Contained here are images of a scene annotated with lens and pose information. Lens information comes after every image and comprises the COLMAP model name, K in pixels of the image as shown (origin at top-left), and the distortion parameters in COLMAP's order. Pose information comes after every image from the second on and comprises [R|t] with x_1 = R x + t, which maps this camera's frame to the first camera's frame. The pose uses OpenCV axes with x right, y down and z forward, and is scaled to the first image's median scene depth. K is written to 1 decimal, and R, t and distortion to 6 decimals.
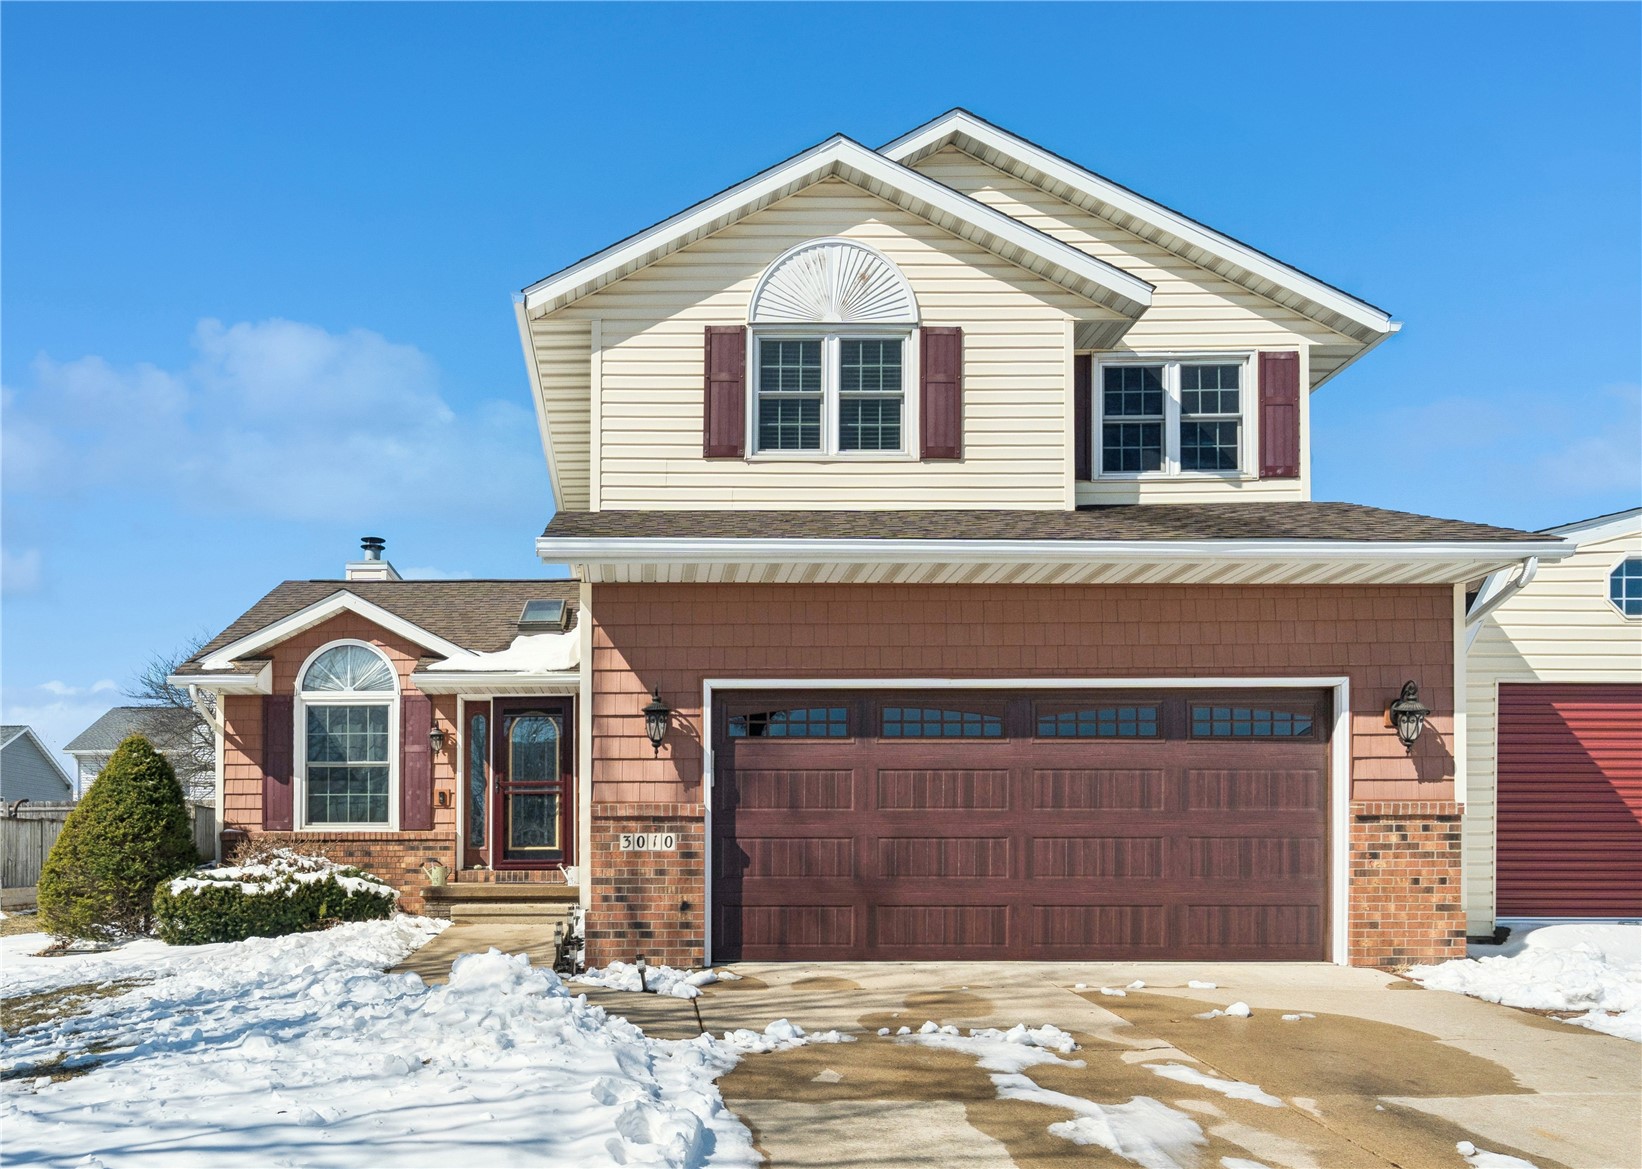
lens RADIAL K [[1224.7, 0, 817.4], [0, 1224.7, 858.1], [0, 0, 1]] dist [-0.003445, 0.003799]
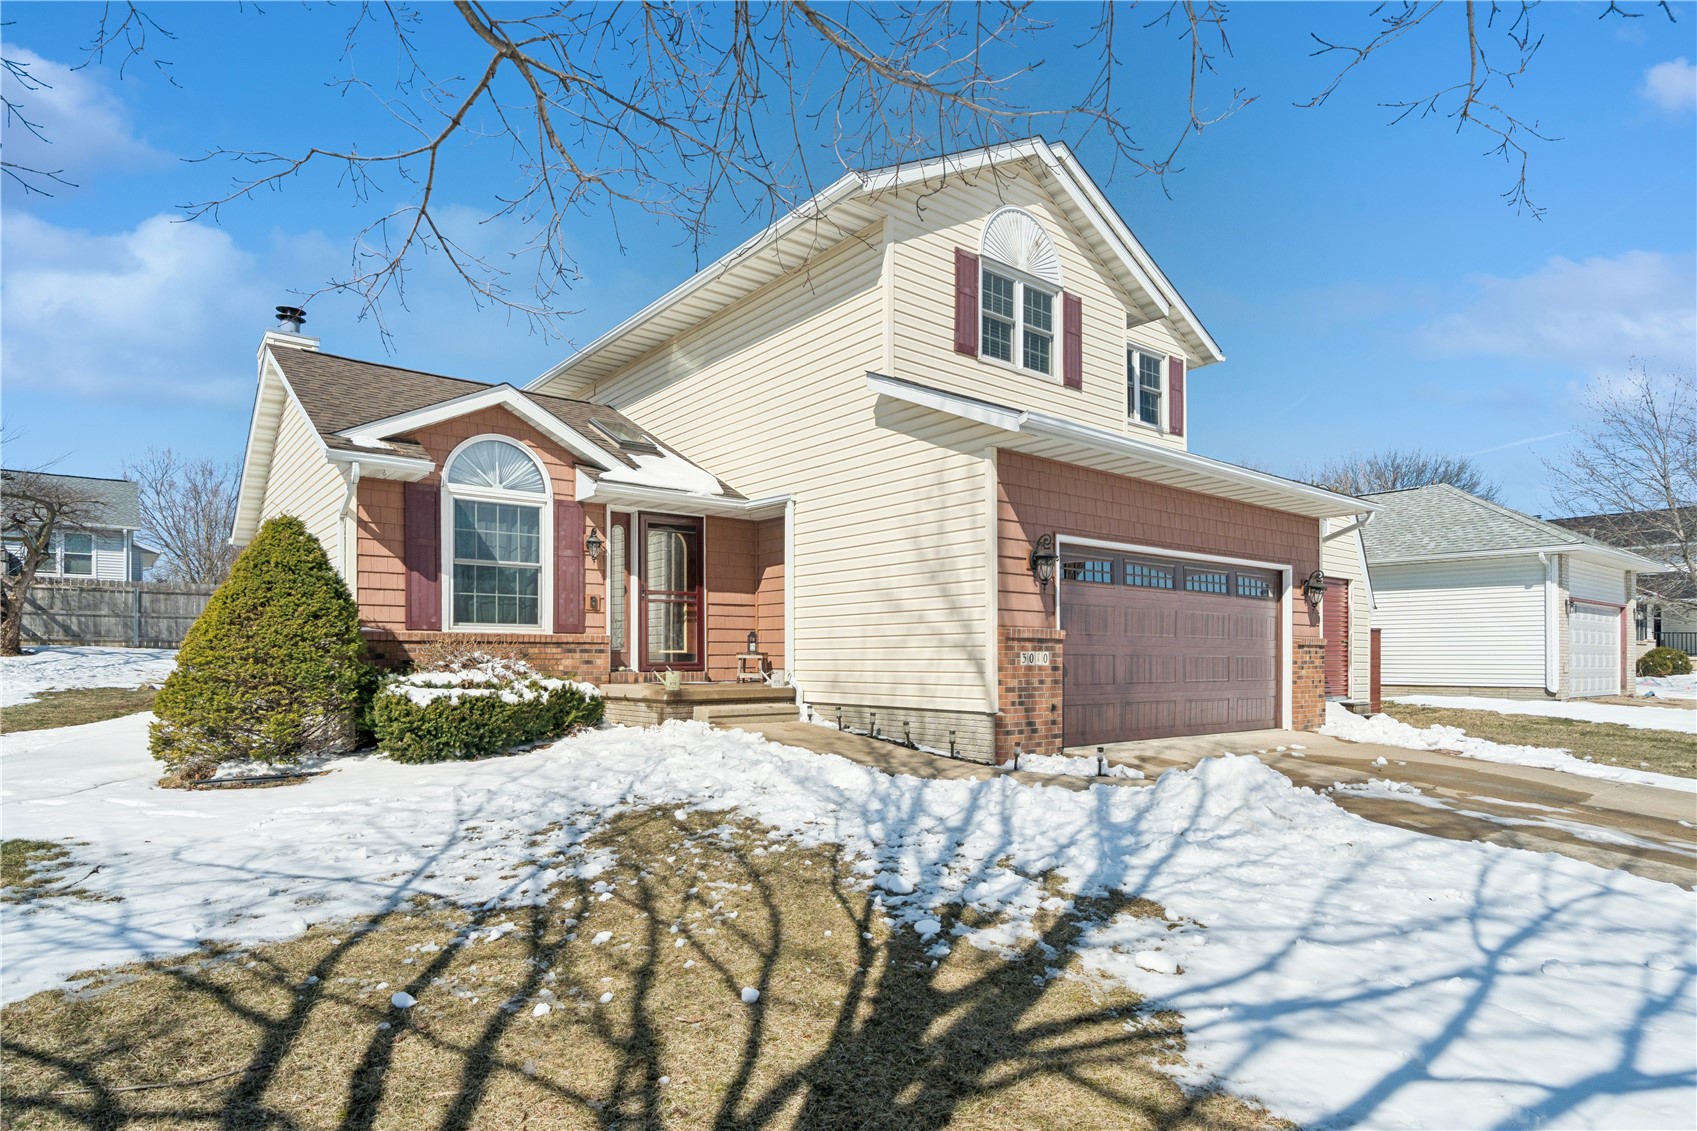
lens RADIAL K [[899.1, 0, 843.9], [0, 899.1, 654.2], [0, 0, 1]] dist [-0.001408, -0.000946]
pose [[0.786651, 0.006764, 0.617361, -0.753031], [-0.016431, 0.999815, 0.009983, -0.020372], [-0.617179, -0.017997, 0.786617, 0.331349]]
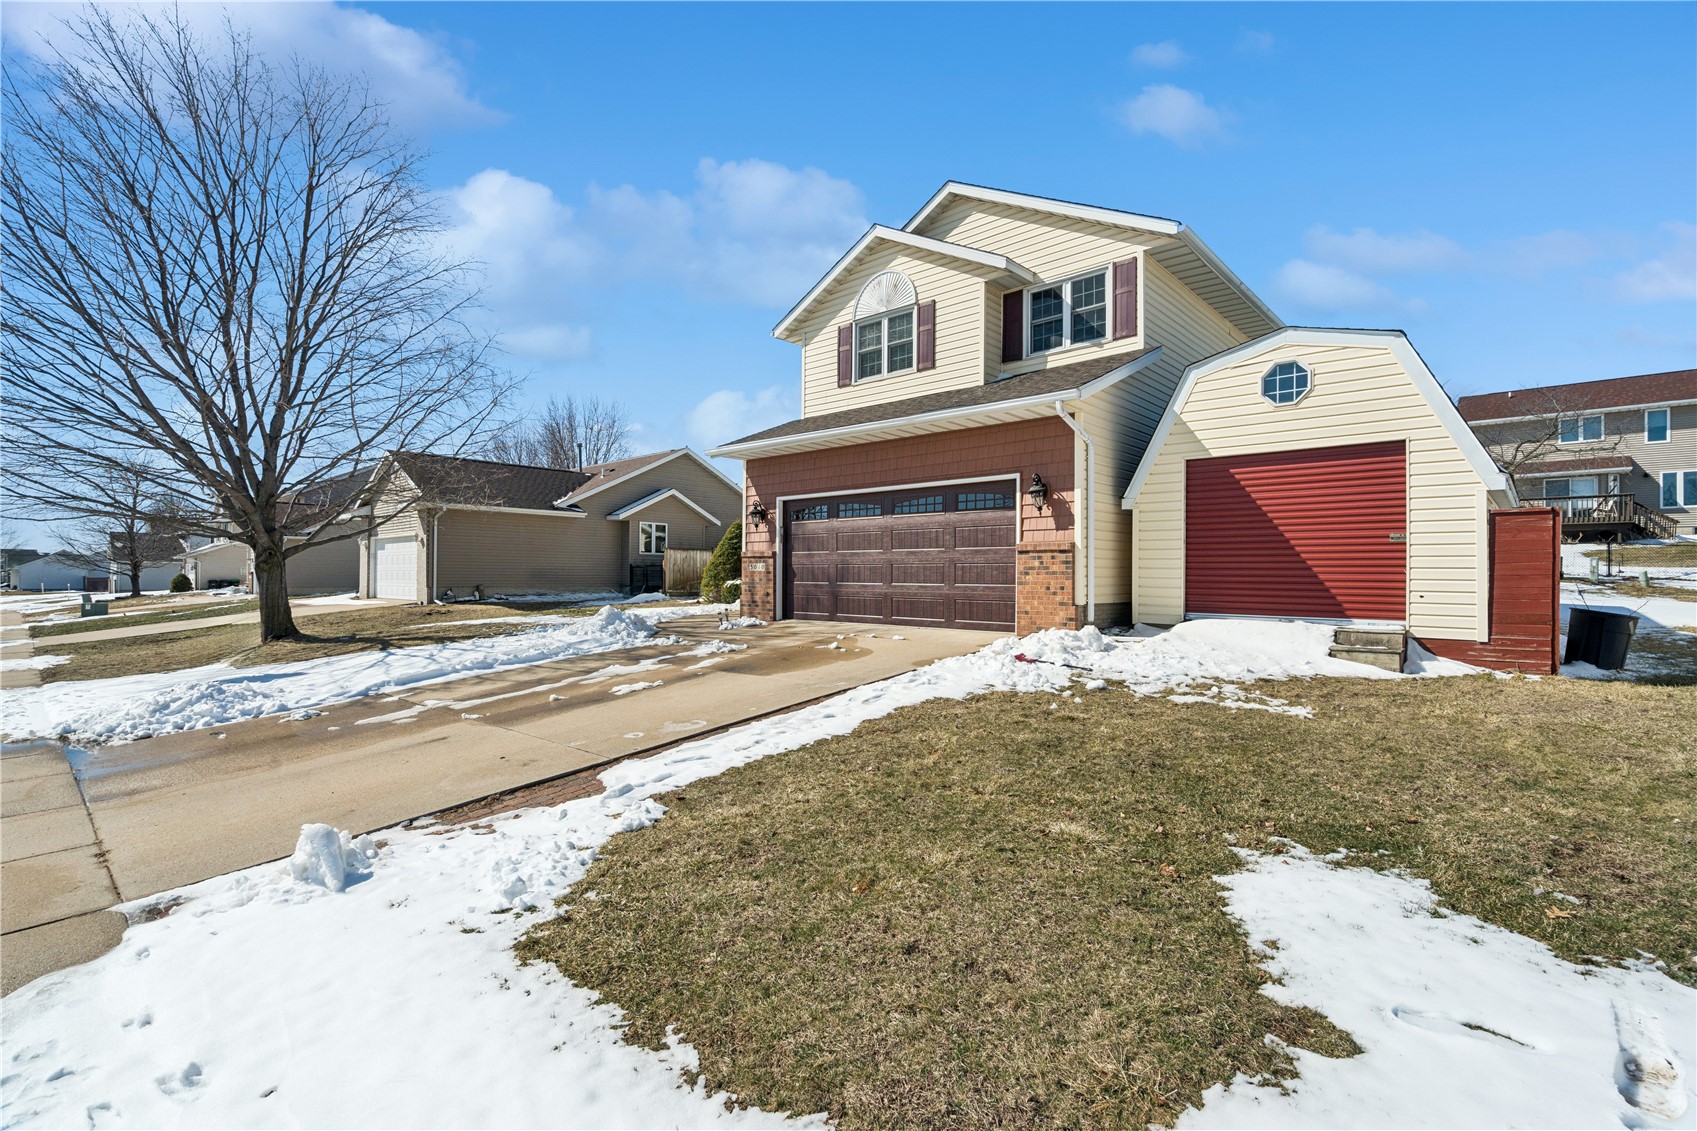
lens RADIAL K [[772.1, 0, 848.5], [0, 772.1, 565.5], [0, 0, 1]] dist [-0.007534, 0.000067]
pose [[0.743405, -0.004497, -0.668827, 0.828767], [0.005003, 0.999987, -0.001162, -0.011034], [0.668823, -0.002482, 0.743418, -0.001273]]
